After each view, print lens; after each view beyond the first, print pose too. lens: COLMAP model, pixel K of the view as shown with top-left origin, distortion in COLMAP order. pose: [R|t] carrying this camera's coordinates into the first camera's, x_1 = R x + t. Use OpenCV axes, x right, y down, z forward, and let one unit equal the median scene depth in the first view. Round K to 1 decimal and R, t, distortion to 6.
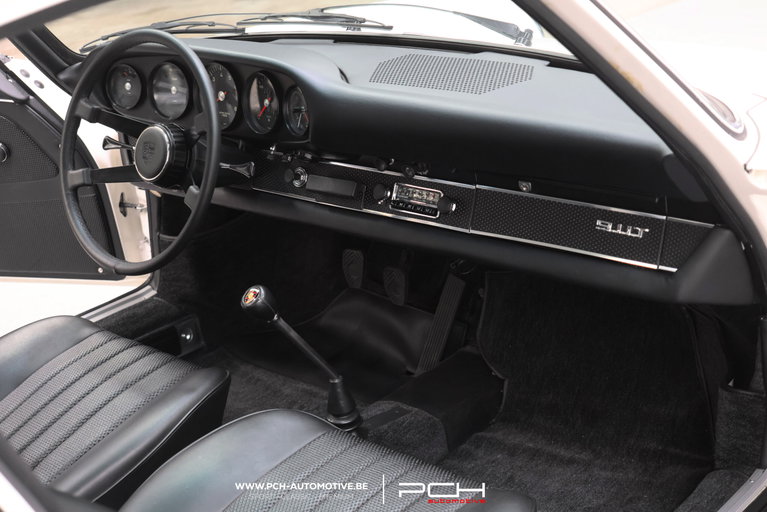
lens RADIAL K [[1256.7, 0, 383.5], [0, 1256.7, 256.0], [0, 0, 1]] dist [-0.144813, 0.045276]
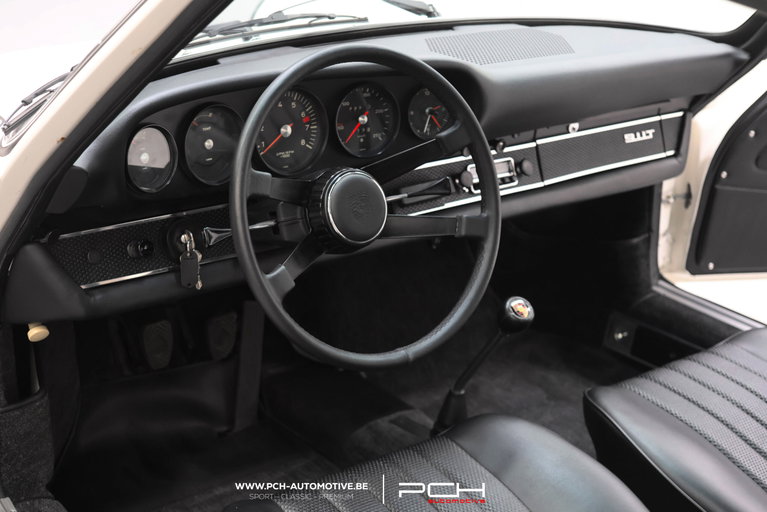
lens RADIAL K [[1256.7, 0, 383.5], [0, 1256.7, 256.0], [0, 0, 1]] dist [-0.144813, 0.045276]
pose [[0.162208, -0.263710, 0.950866, -0.918199], [0.289005, 0.934067, 0.209750, -0.208721], [-0.943485, 0.240781, 0.227727, 0.815385]]
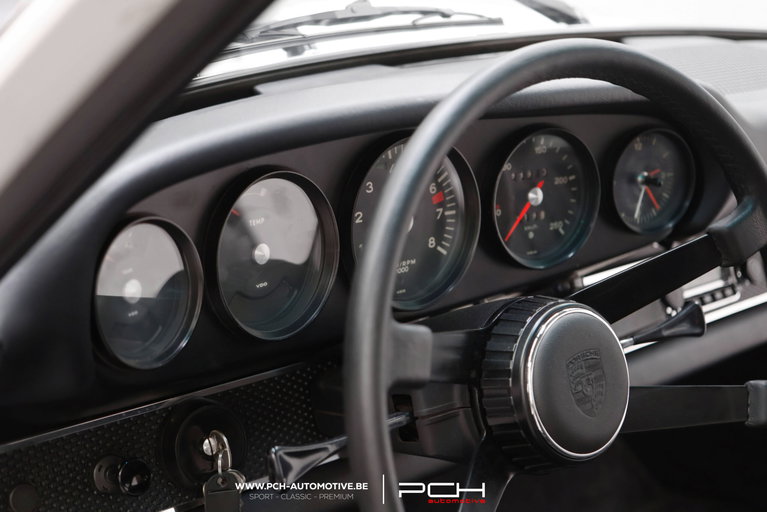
lens RADIAL K [[1256.7, 0, 383.5], [0, 1256.7, 256.0], [0, 0, 1]] dist [-0.144813, 0.045276]
pose [[0.108042, -0.217312, 0.970104, -0.532372], [0.295303, 0.938788, 0.177408, -0.196631], [-0.949275, 0.267307, 0.165601, 0.983869]]
